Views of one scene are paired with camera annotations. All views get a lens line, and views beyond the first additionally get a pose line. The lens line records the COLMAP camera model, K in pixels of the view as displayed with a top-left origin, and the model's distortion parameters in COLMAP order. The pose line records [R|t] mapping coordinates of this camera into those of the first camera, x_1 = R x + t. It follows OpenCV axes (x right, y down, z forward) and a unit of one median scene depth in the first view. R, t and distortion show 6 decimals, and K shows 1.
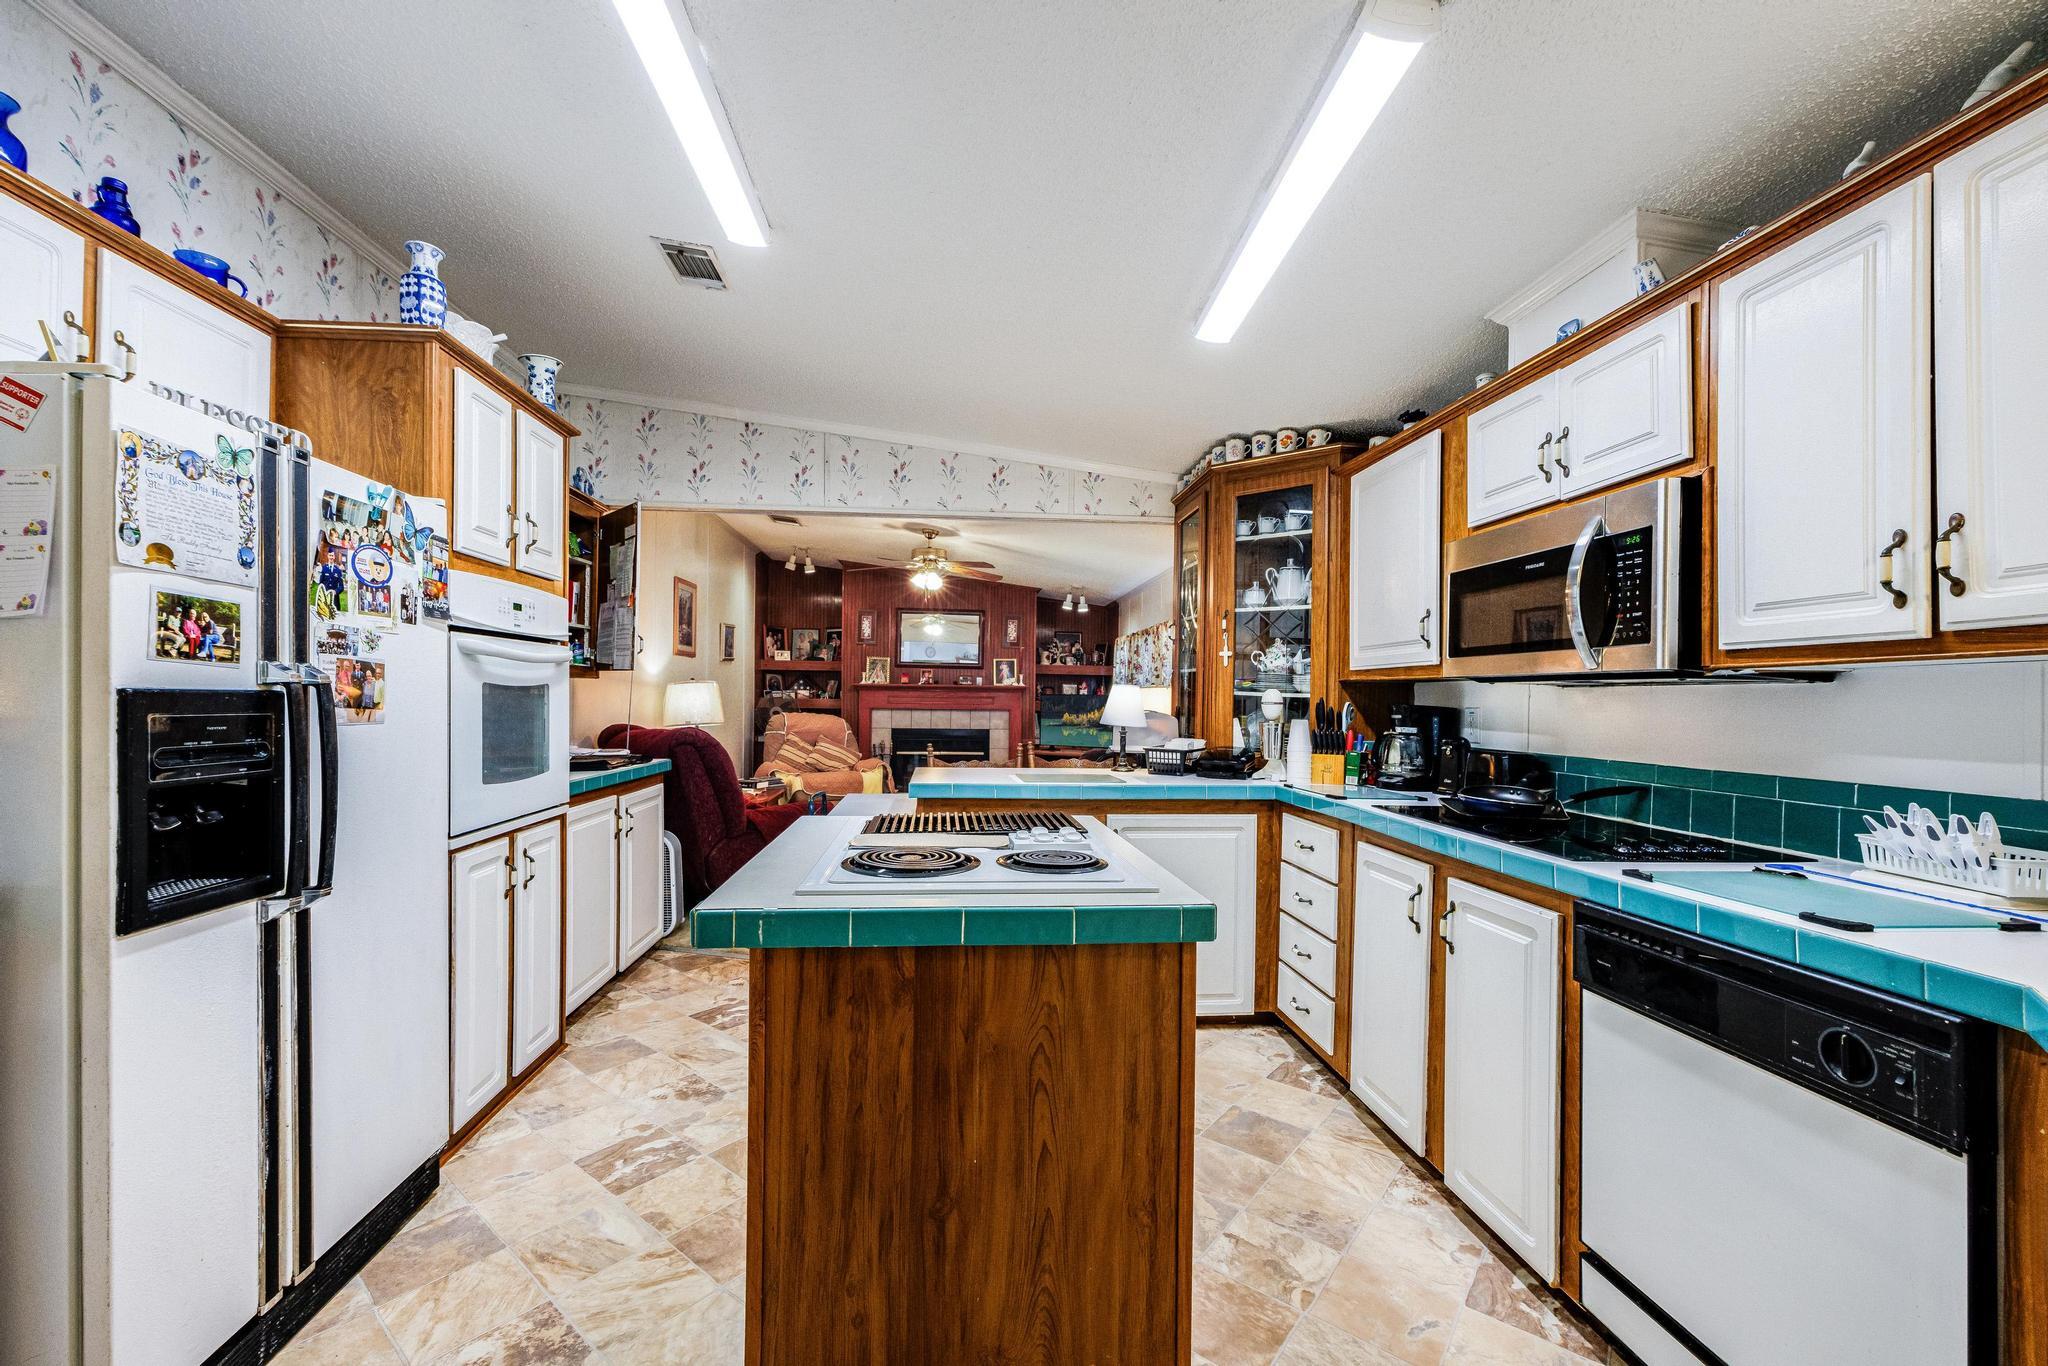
lens RADIAL K [[846.6, 0, 1006.2], [0, 846.6, 689.1], [0, 0, 1]] dist [-0.000333, 0.000032]
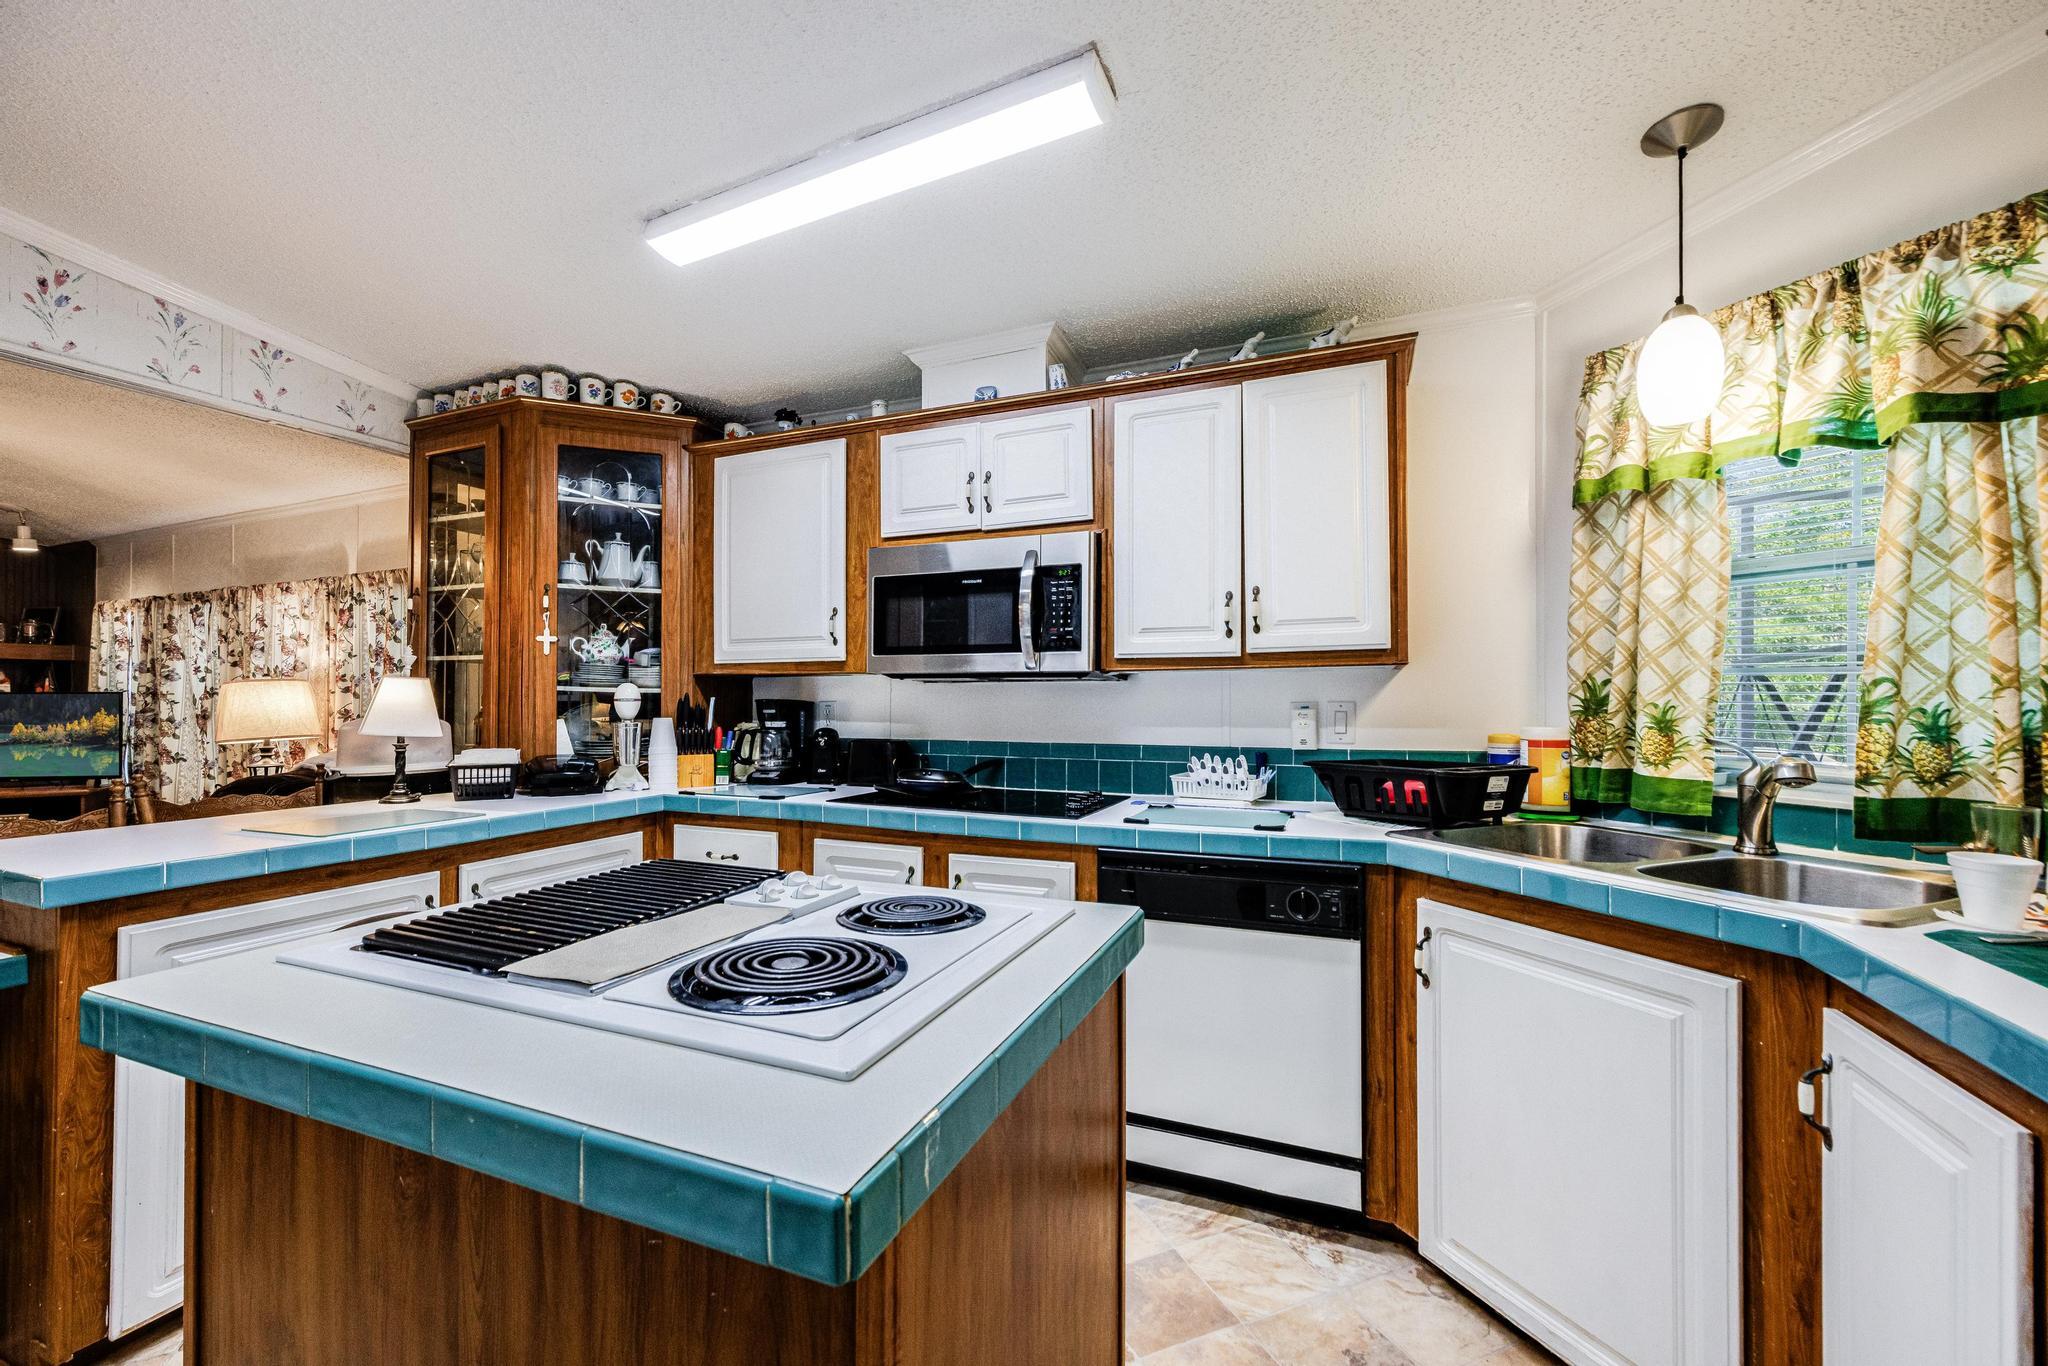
lens RADIAL K [[846.6, 0, 1006.2], [0, 846.6, 689.1], [0, 0, 1]] dist [-0.000333, 0.000032]
pose [[0.456497, -0.002885, 0.889720, -0.338537], [-0.004900, 0.999971, 0.005757, -0.000832], [-0.889711, -0.006988, 0.456470, 0.332486]]
